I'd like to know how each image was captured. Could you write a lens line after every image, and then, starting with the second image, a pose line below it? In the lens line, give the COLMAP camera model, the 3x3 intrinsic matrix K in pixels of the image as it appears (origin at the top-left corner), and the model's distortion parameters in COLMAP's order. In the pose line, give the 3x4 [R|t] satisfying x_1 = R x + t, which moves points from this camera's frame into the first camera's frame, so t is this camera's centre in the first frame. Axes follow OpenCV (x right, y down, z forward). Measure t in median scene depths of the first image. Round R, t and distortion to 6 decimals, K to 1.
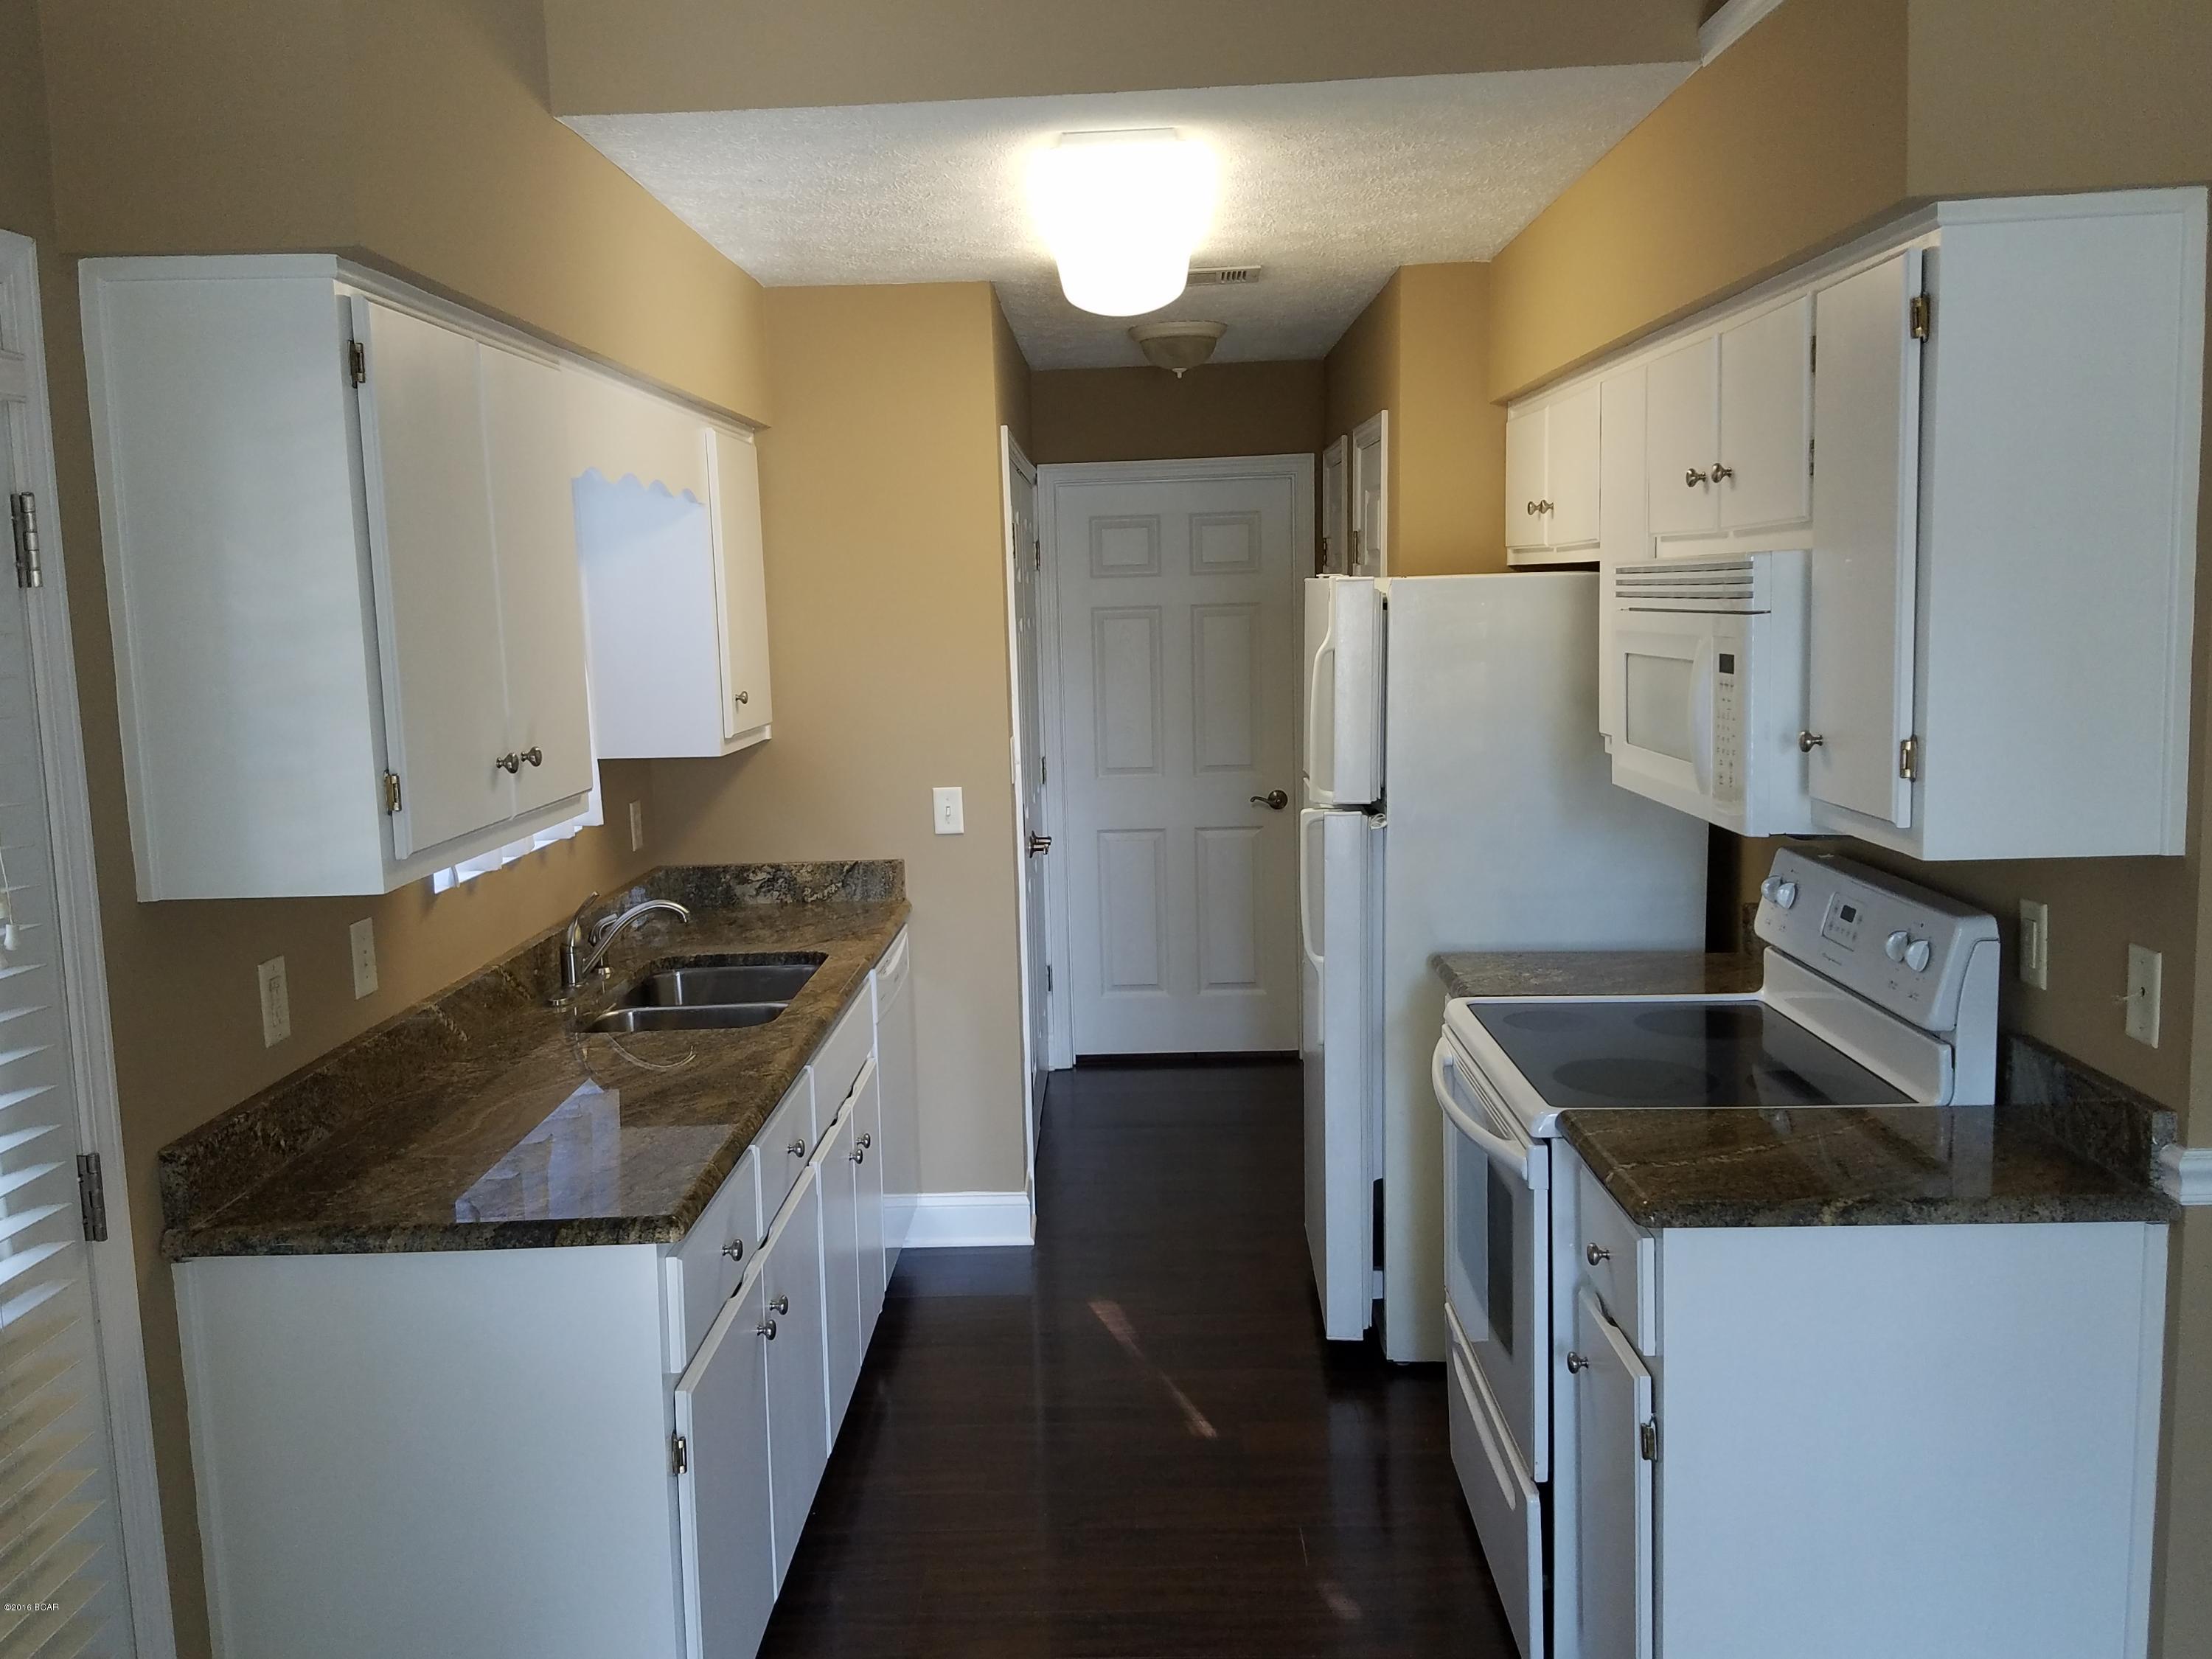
lens RADIAL K [[1889.0, 0, 1062.0], [0, 1889.0, 833.8], [0, 0, 1]] dist [0.235352, -0.421421]
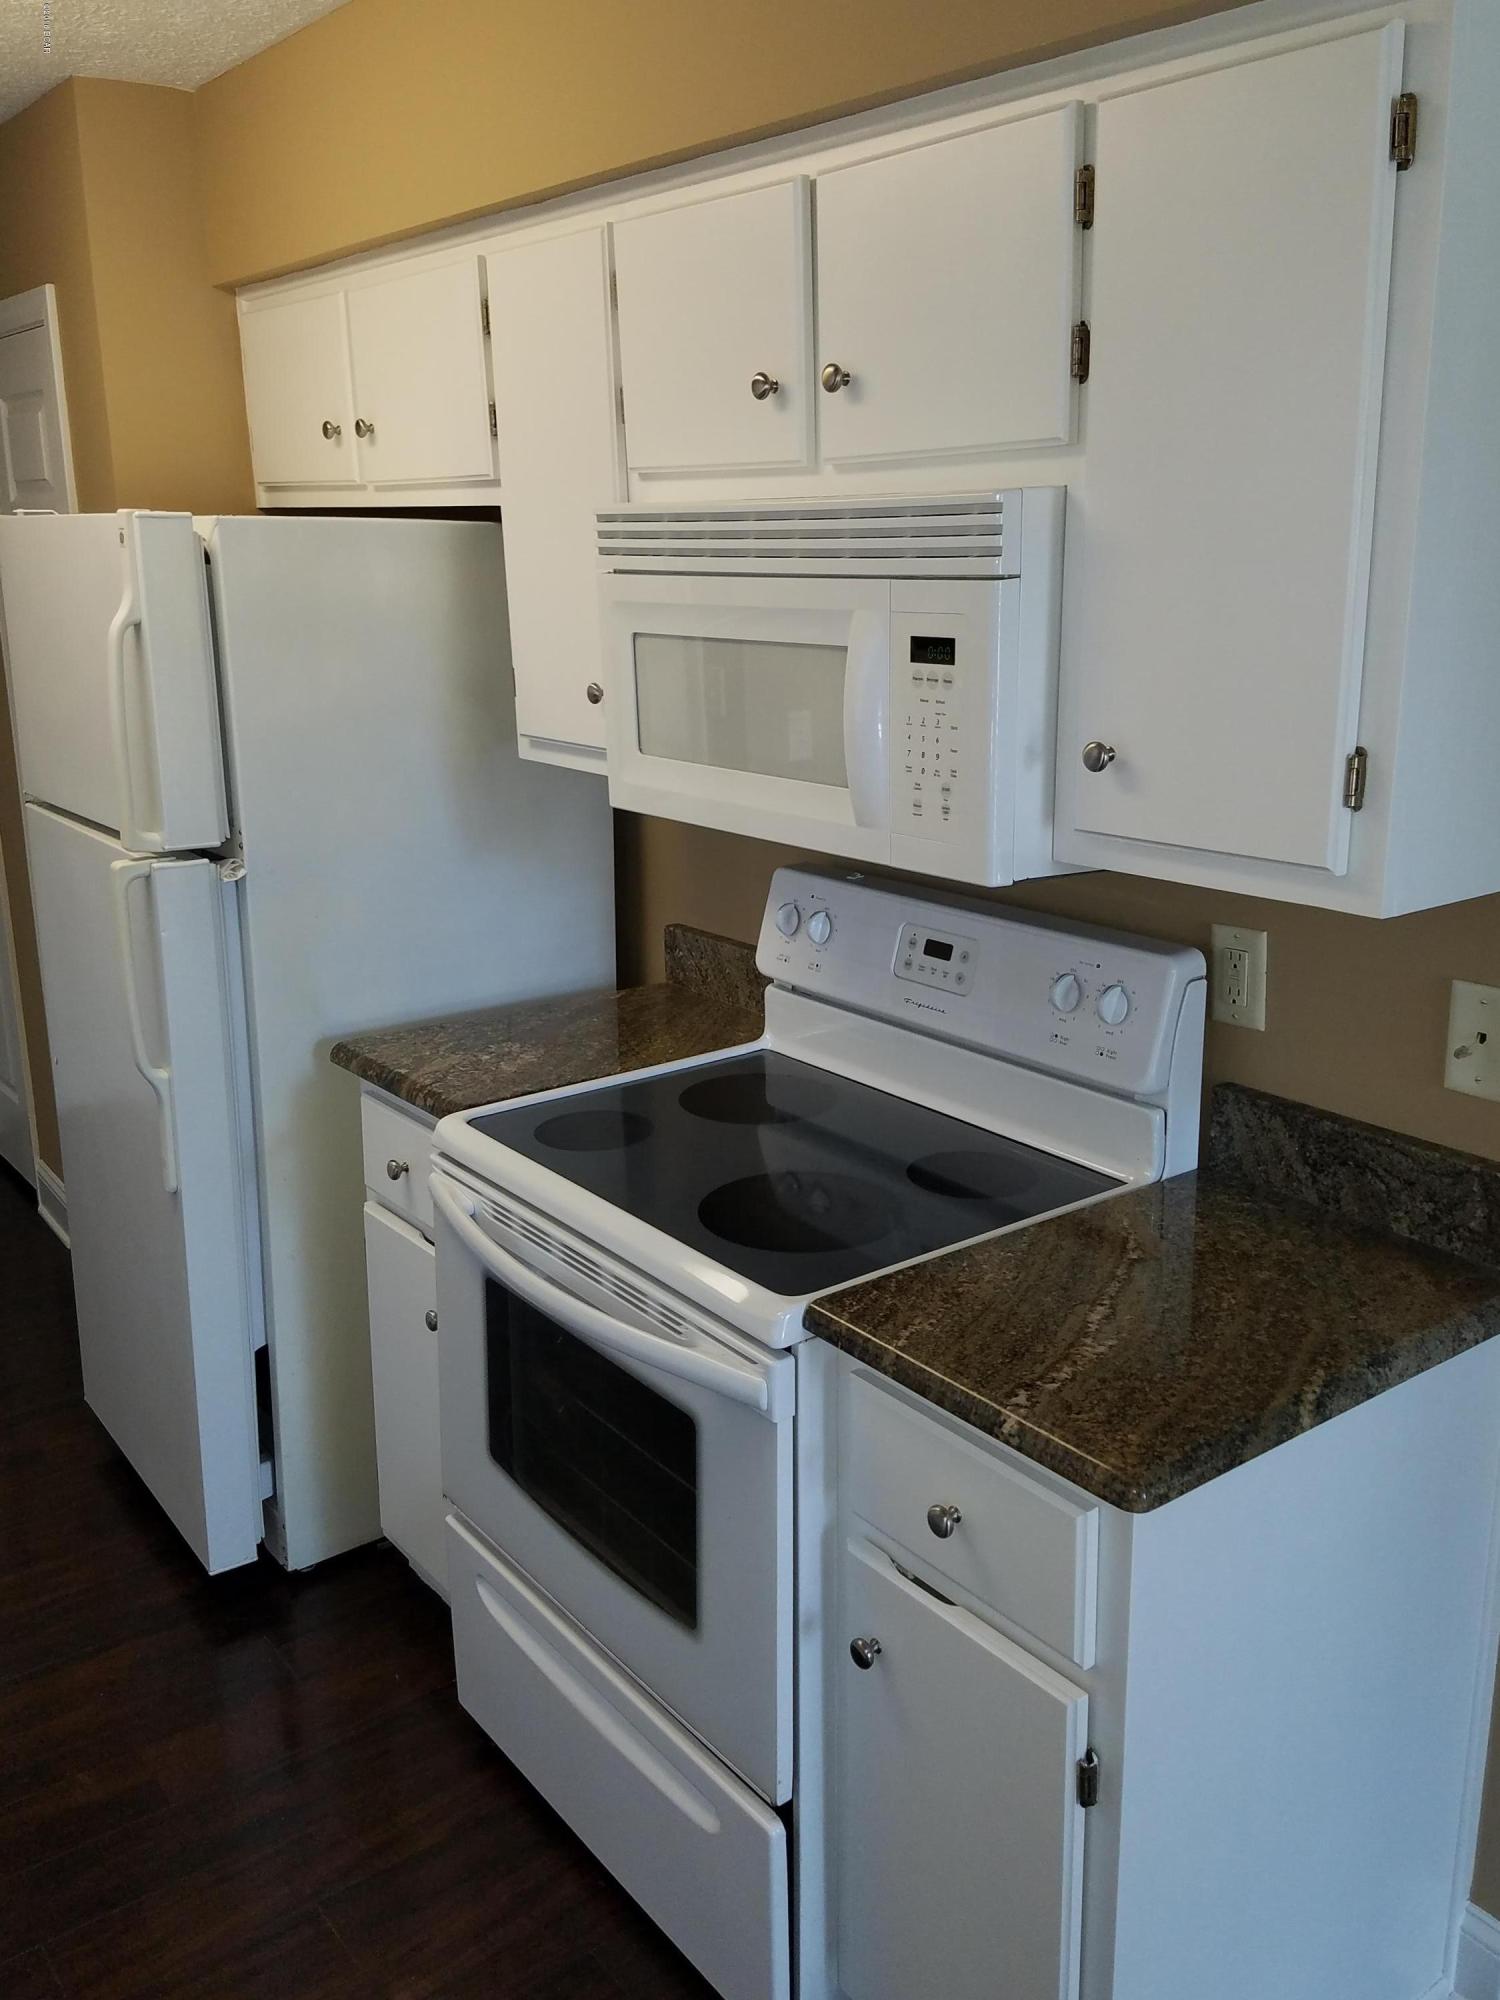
lens RADIAL K [[1708.0, 0, 742.2], [0, 1708.0, 965.4], [0, 0, 1]] dist [0.235352, -0.421421]
pose [[0.774876, -0.138637, 0.616722, -0.123956], [0.071751, 0.988637, 0.132091, -0.059680], [-0.628027, -0.058104, 0.776019, 0.517934]]
